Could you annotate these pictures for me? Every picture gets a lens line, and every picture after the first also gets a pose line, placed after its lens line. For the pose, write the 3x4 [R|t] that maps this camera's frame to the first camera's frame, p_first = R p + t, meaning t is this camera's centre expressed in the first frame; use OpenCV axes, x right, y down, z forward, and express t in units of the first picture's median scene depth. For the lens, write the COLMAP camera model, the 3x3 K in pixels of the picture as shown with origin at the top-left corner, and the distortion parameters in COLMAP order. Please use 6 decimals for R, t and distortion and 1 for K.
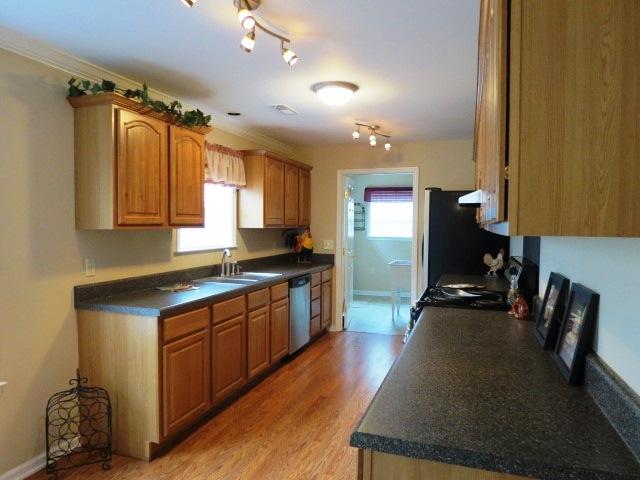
lens RADIAL K [[456.7, 0, 320.0], [0, 456.7, 240.0], [0, 0, 1]] dist [-0.017325, 0.002363]
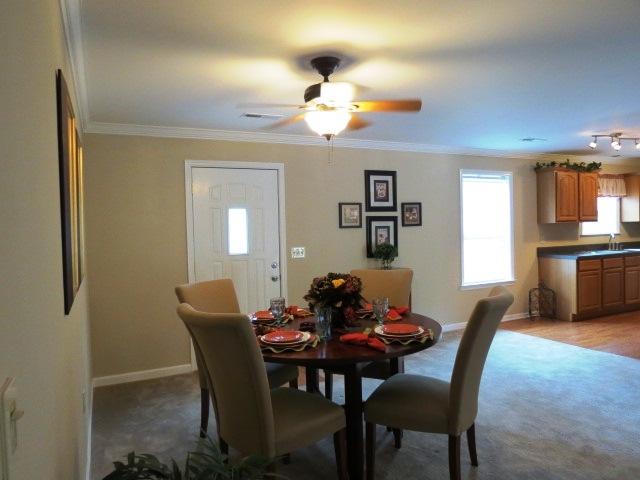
lens RADIAL K [[456.7, 0, 320.0], [0, 456.7, 240.0], [0, 0, 1]] dist [-0.017325, 0.002363]
pose [[0.703348, -0.004001, -0.710835, 0.310553], [0.003379, 0.999992, -0.002285, 0.055709], [0.710838, -0.000794, 0.703355, -1.297681]]
